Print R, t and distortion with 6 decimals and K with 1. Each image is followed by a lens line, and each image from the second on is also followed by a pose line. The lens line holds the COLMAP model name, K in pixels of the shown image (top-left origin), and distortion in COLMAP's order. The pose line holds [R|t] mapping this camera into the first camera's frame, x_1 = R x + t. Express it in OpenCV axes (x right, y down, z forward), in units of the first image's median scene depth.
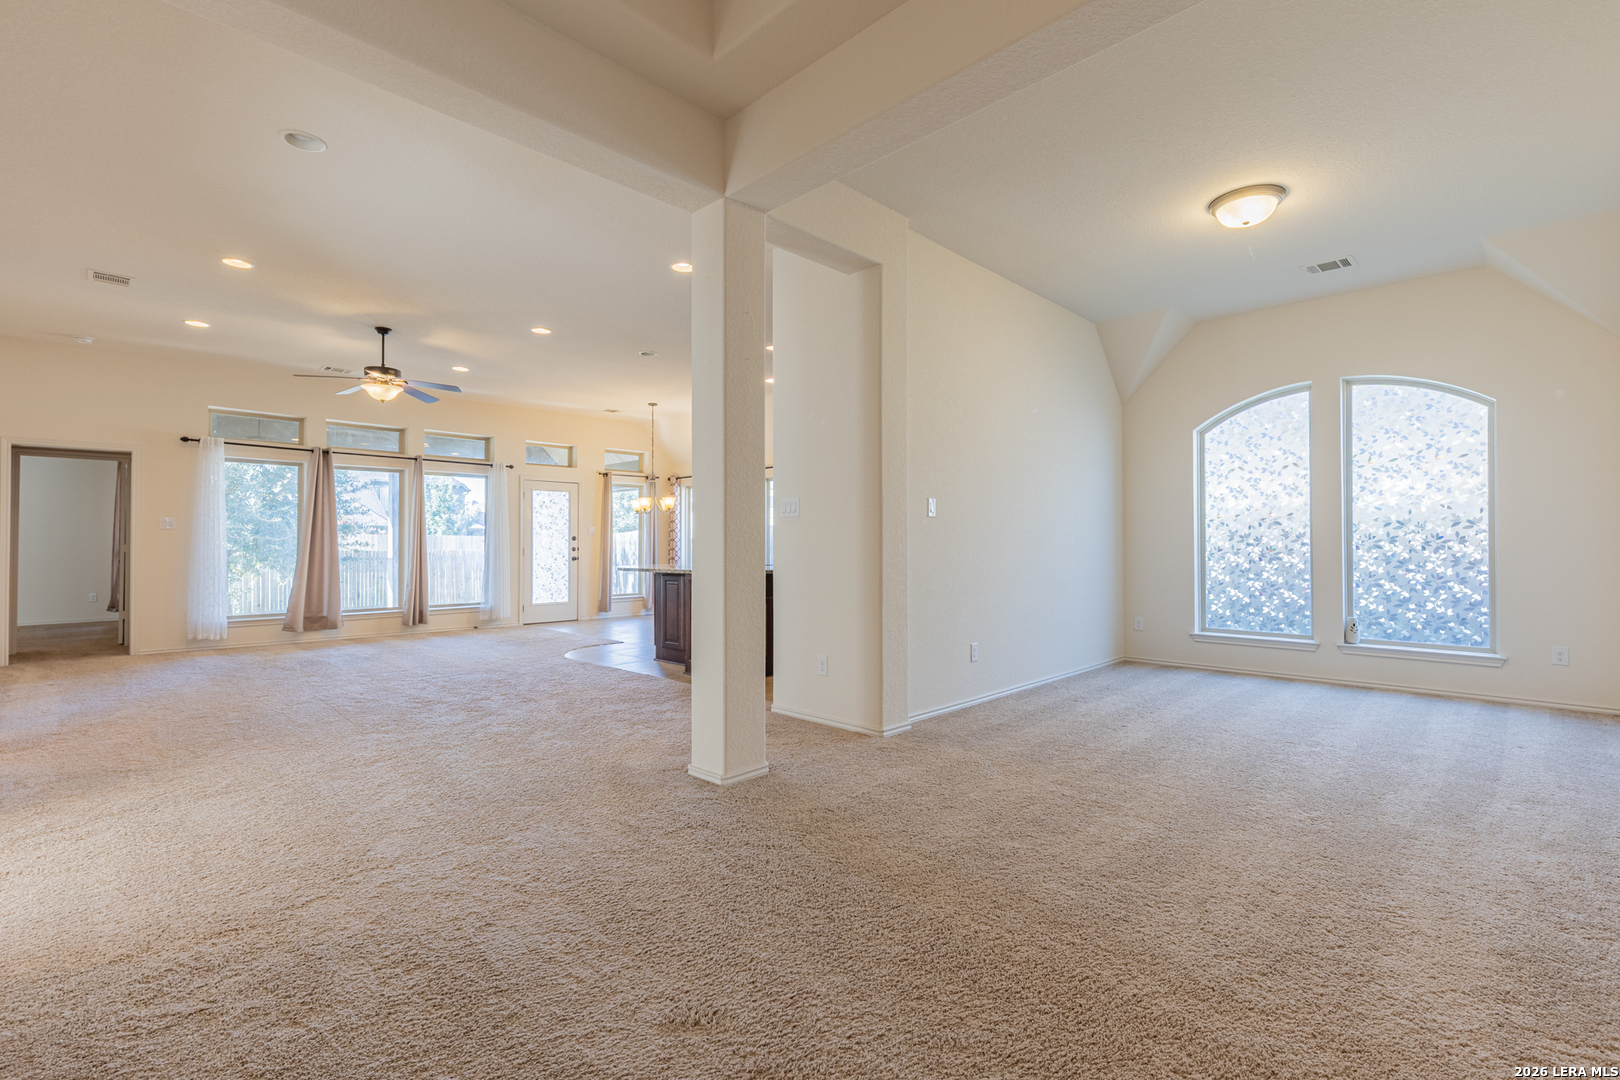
lens RADIAL K [[730.2, 0, 808.1], [0, 730.2, 538.9], [0, 0, 1]] dist [0.011495, -0.000536]
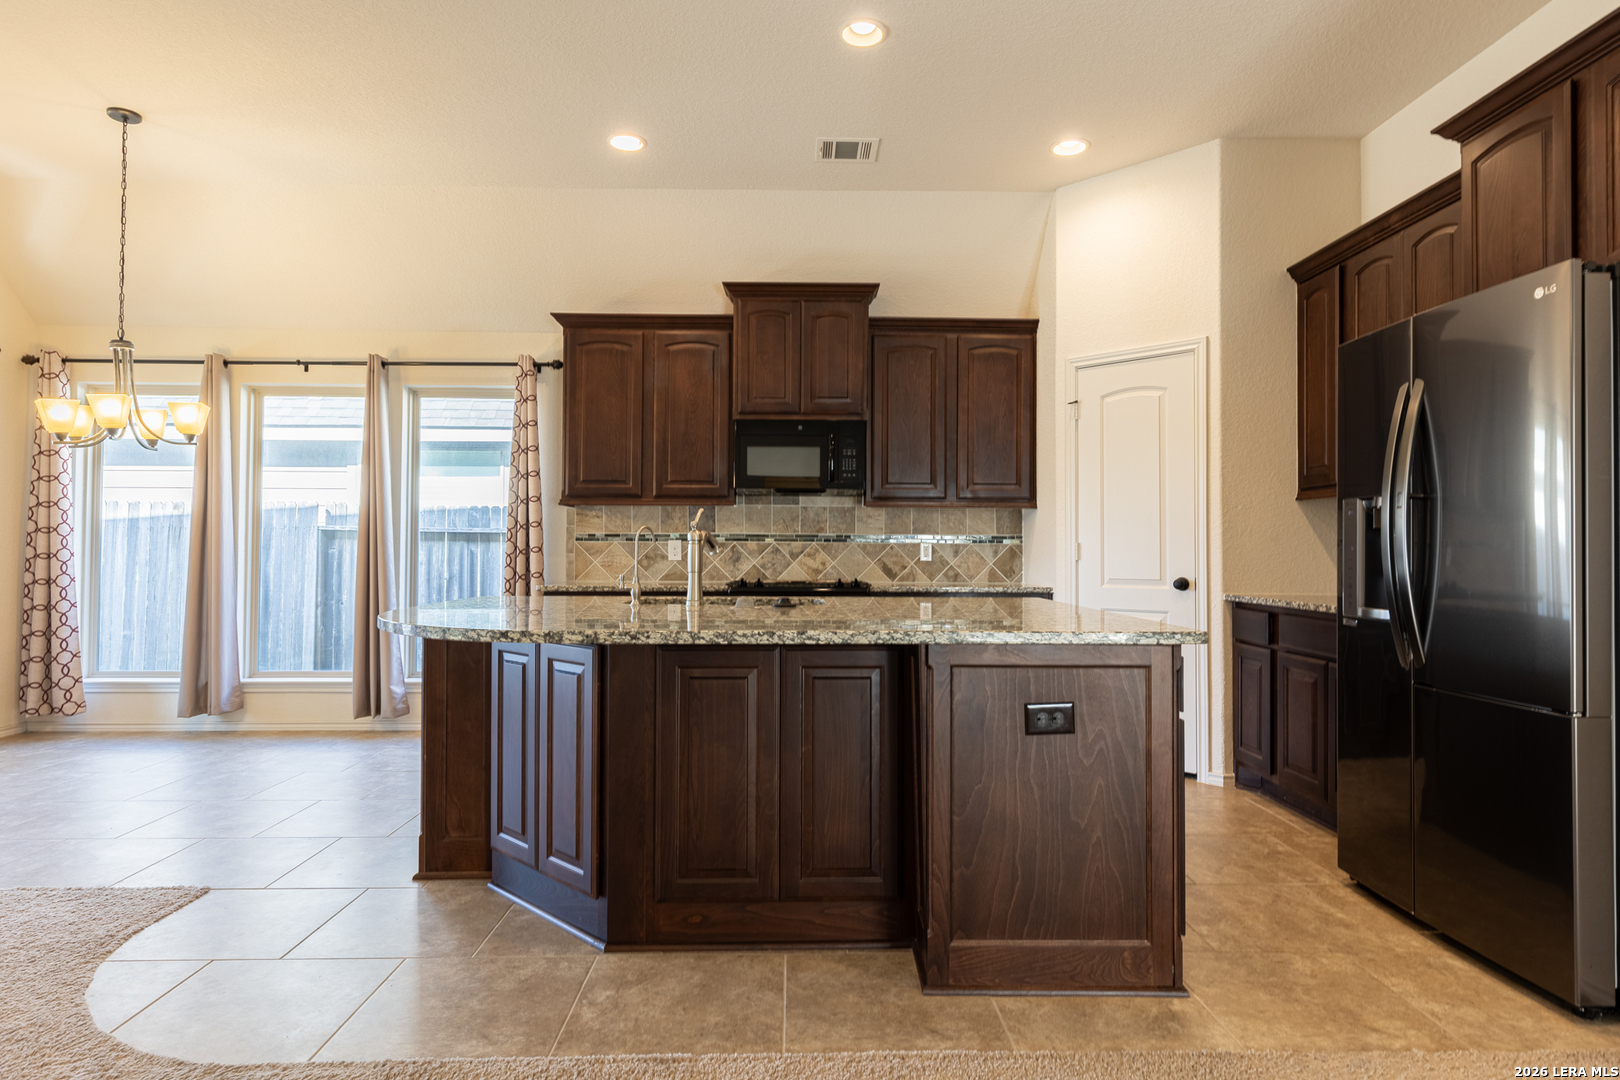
lens RADIAL K [[897.2, 0, 809.2], [0, 897.2, 535.3], [0, 0, 1]] dist [0.007626, 0.000264]
pose [[0.693514, 0.018676, 0.720201, -0.333522], [-0.012459, 0.999825, -0.013930, 0.007677], [-0.720336, 0.000687, 0.693625, 0.574603]]
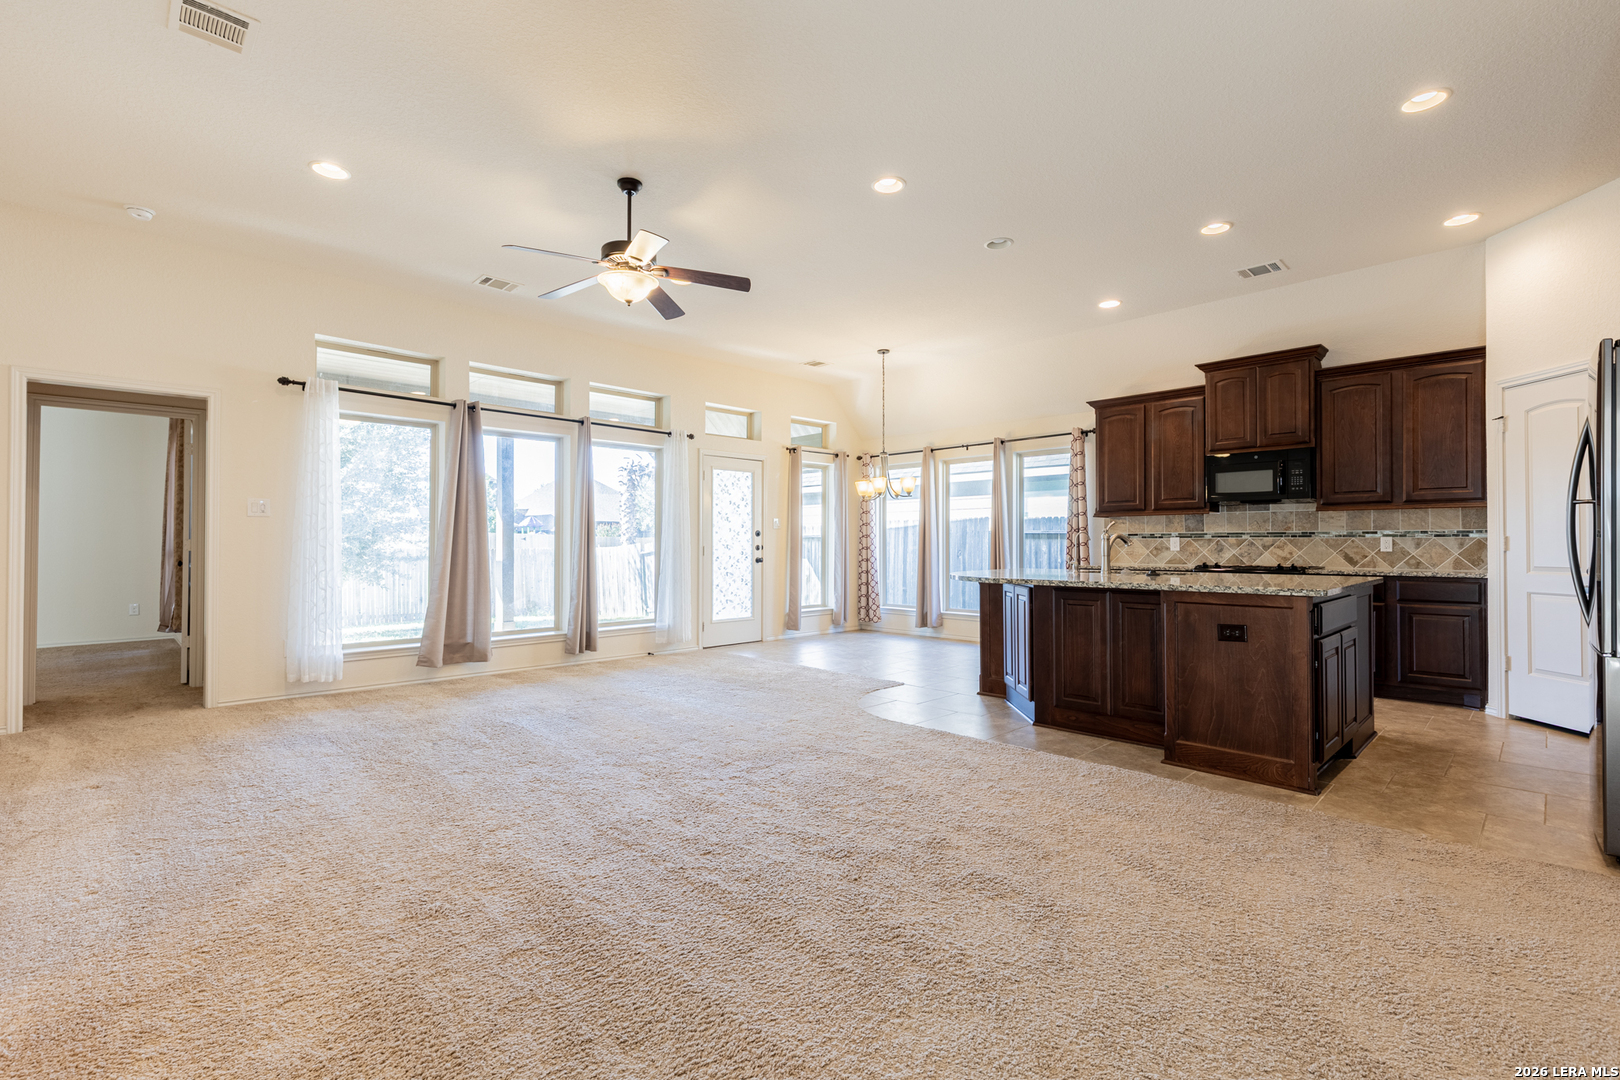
lens RADIAL K [[730.2, 0, 808.3], [0, 730.2, 538.7], [0, 0, 1]] dist [0.011495, -0.000536]
pose [[0.999918, 0.001830, -0.012690, -0.322987], [-0.001814, 0.999998, 0.001263, 0.004711], [0.012692, -0.001240, 0.999919, 0.302680]]
